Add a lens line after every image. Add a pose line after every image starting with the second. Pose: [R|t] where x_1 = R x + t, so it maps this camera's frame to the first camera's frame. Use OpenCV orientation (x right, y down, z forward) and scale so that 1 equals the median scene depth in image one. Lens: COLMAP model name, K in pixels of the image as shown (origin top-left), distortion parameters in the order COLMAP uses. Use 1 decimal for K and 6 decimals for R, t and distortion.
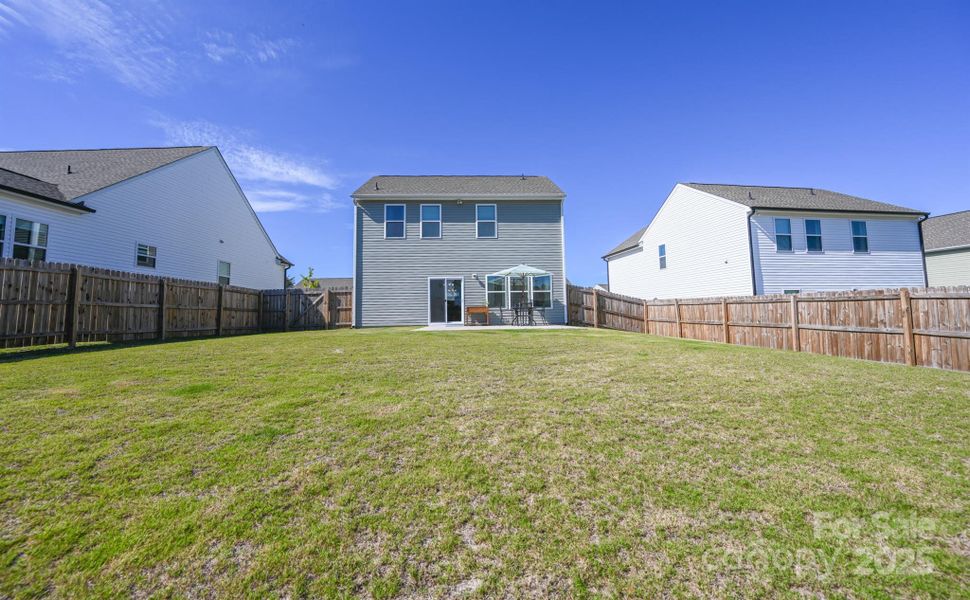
lens RADIAL K [[395.7, 0, 485.0], [0, 395.7, 300.0], [0, 0, 1]] dist [-0.000549, 0.000524]
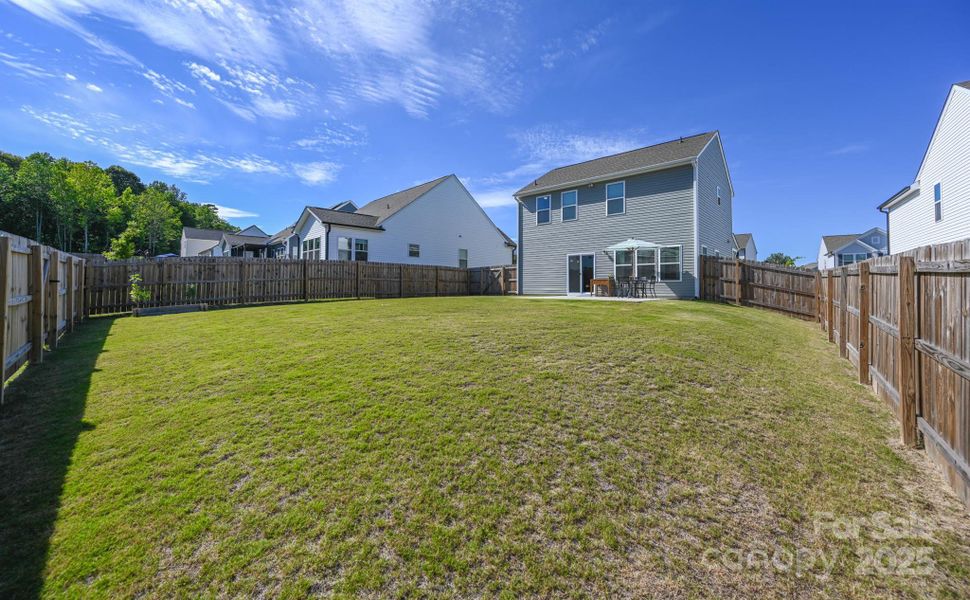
lens RADIAL K [[395.7, 0, 485.0], [0, 395.7, 300.0], [0, 0, 1]] dist [-0.000549, 0.000524]
pose [[0.695663, 0.039091, -0.717304, 0.531010], [0.017194, 0.997326, 0.071027, -0.009441], [0.718163, -0.061744, 0.693131, -0.004791]]
